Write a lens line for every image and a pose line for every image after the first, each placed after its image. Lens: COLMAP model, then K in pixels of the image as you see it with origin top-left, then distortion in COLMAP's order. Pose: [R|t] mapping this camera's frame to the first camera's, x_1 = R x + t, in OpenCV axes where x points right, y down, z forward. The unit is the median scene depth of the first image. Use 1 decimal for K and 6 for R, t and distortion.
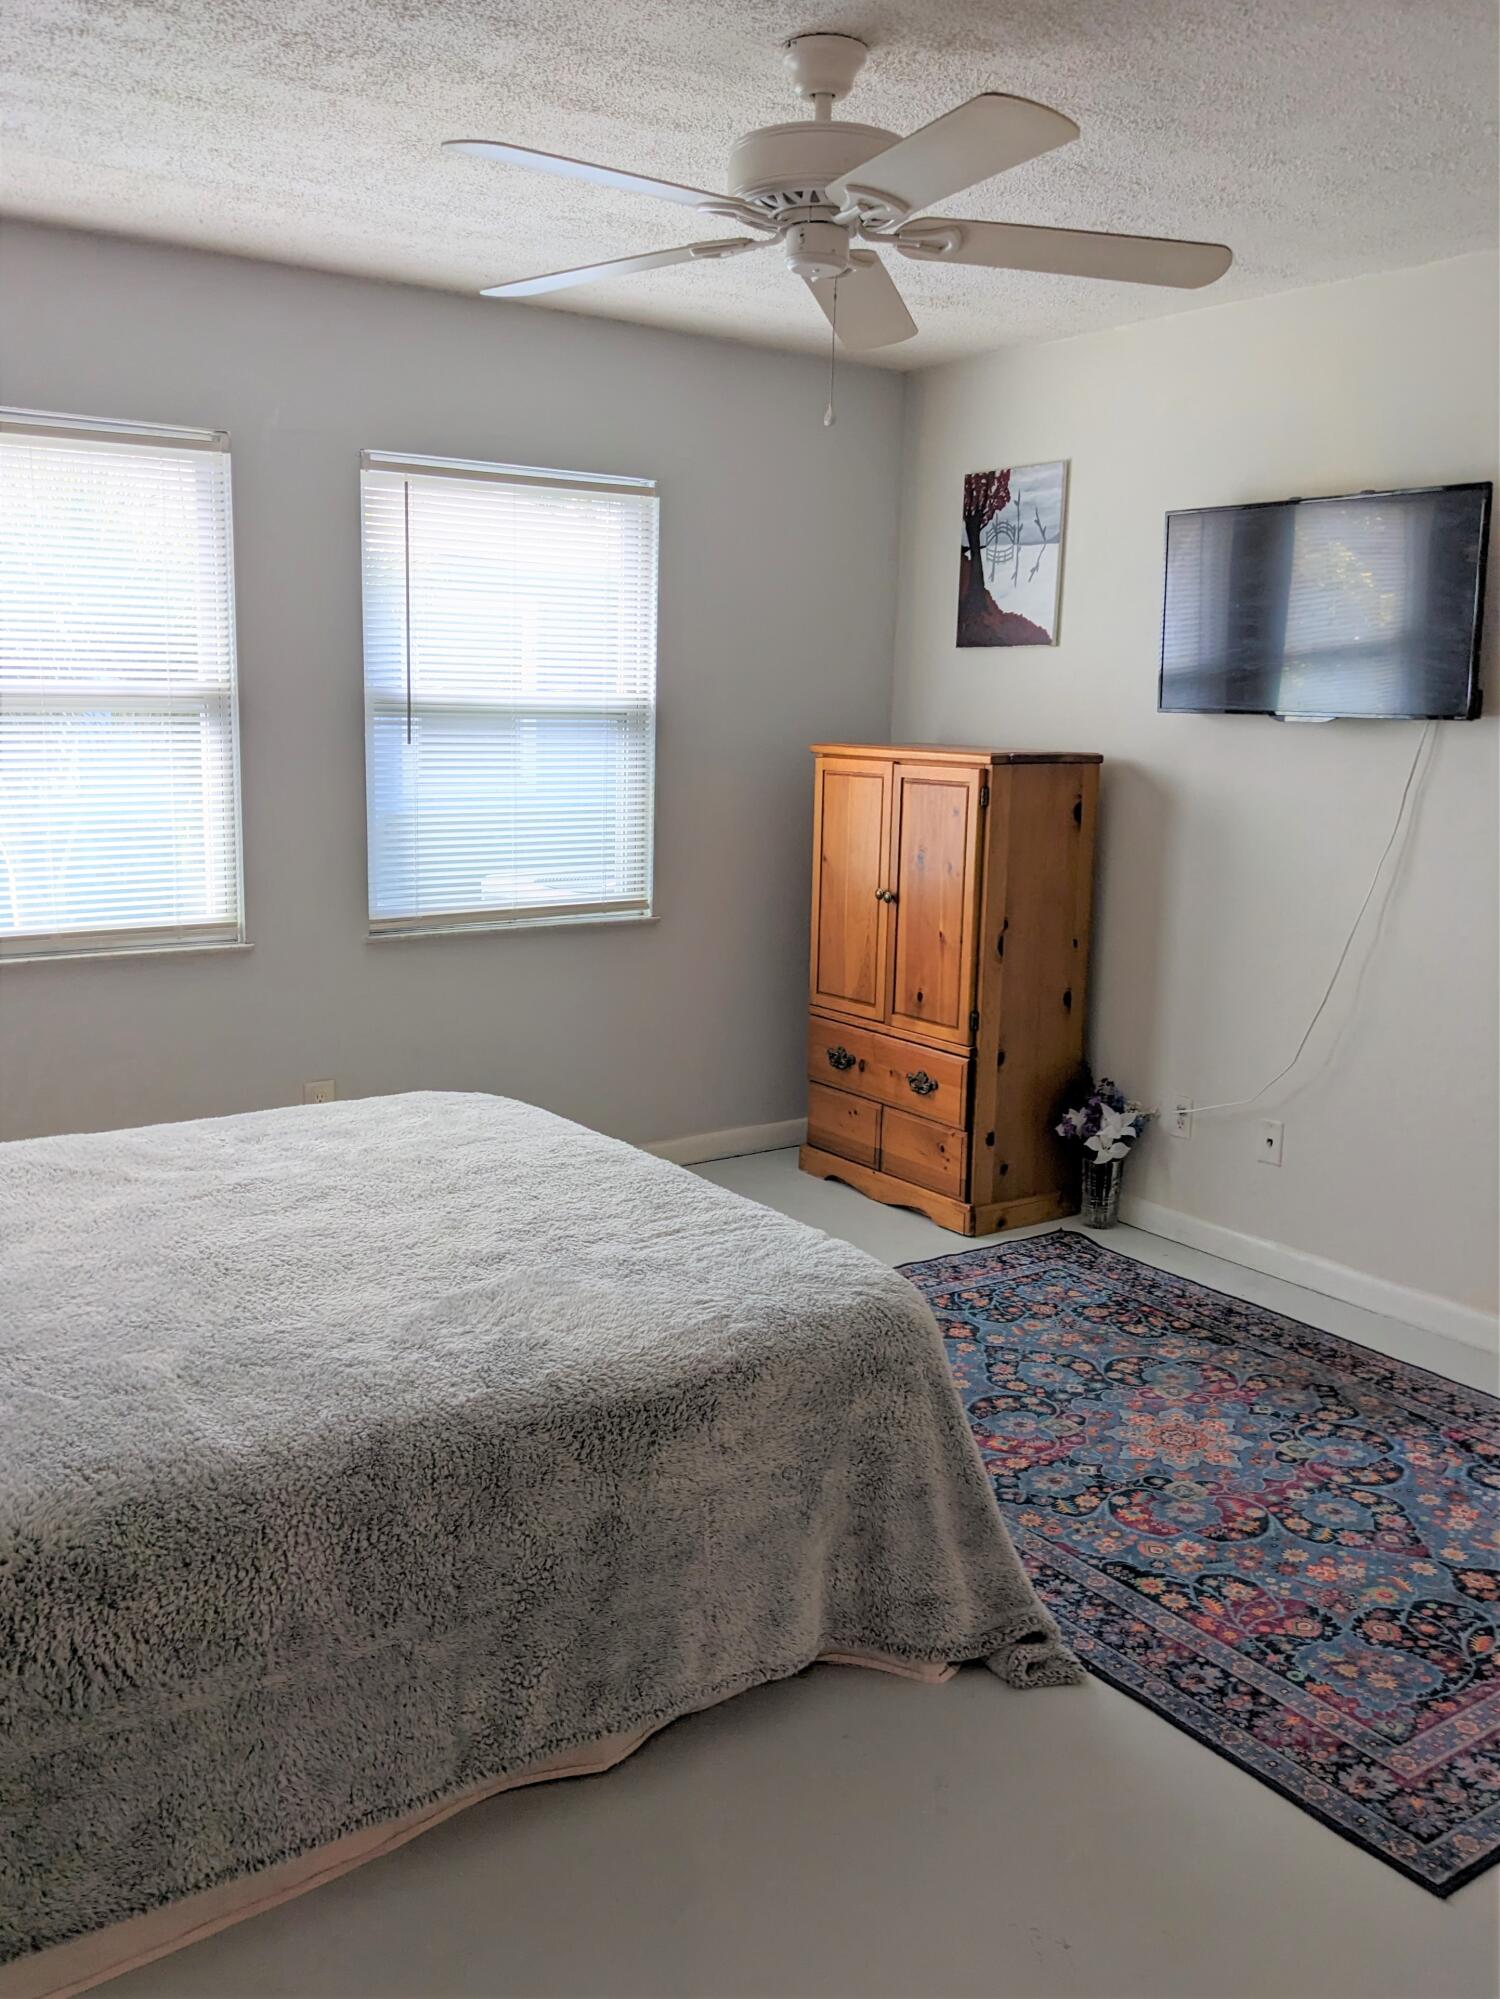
lens RADIAL K [[1667.0, 0, 703.6], [0, 1667.0, 1021.9], [0, 0, 1]] dist [0.058648, -0.094910]
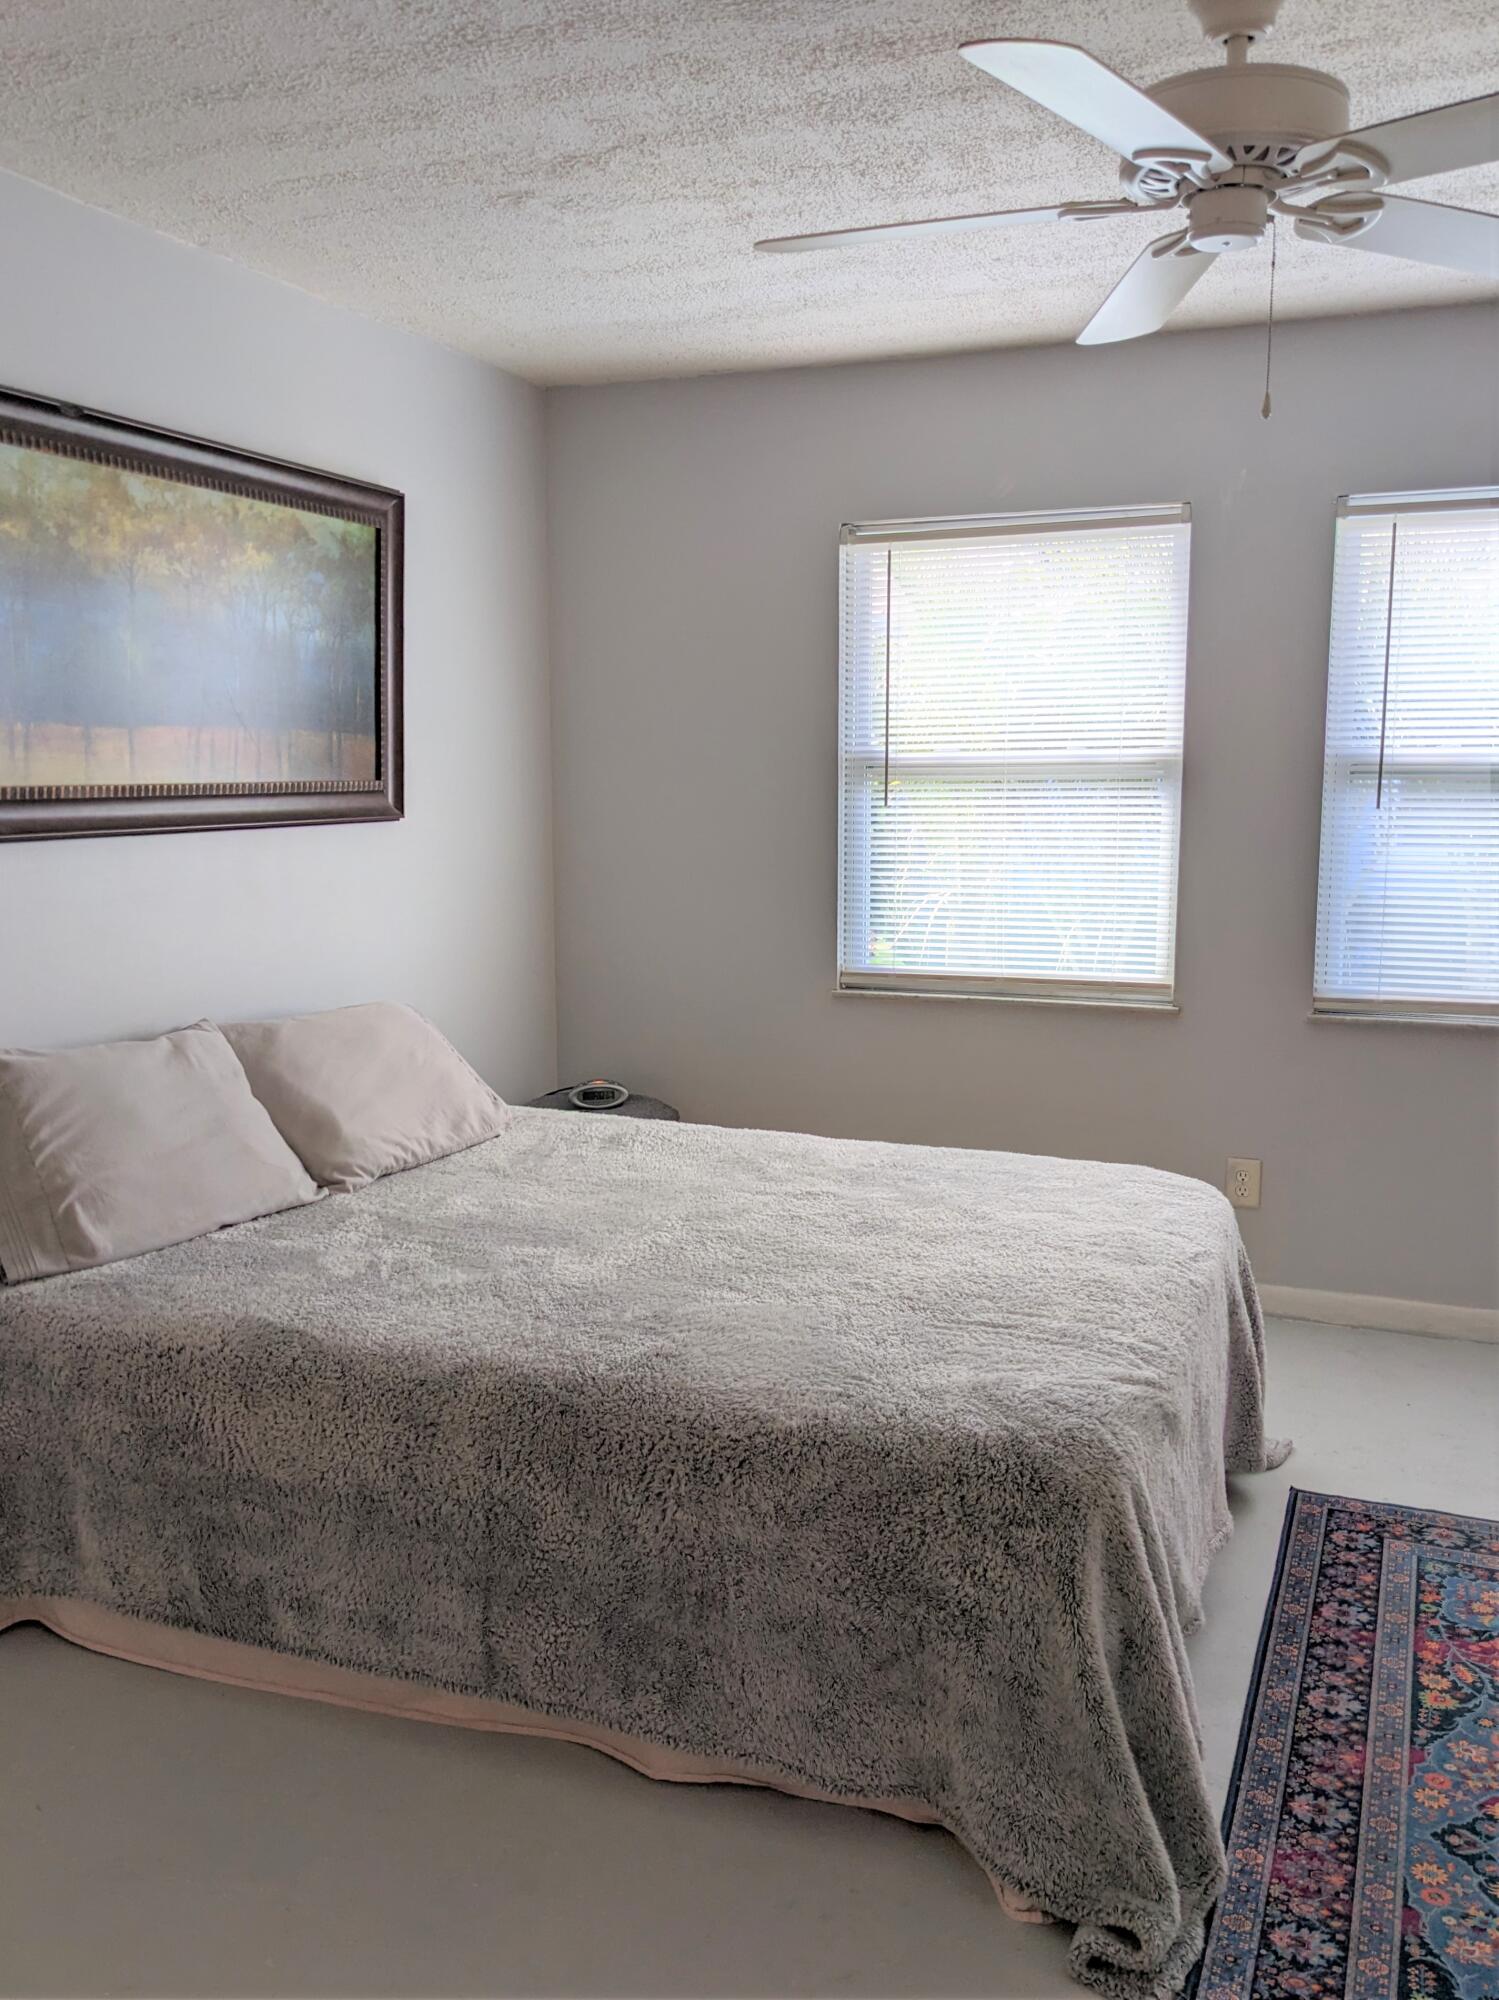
lens RADIAL K [[1667.9, 0, 703.1], [0, 1667.9, 1022.4], [0, 0, 1]] dist [0.058648, -0.094910]
pose [[0.544507, 0.109989, -0.831513, 0.524253], [-0.148304, 0.988370, 0.033622, -0.037474], [0.825541, 0.105010, 0.554486, 0.273377]]
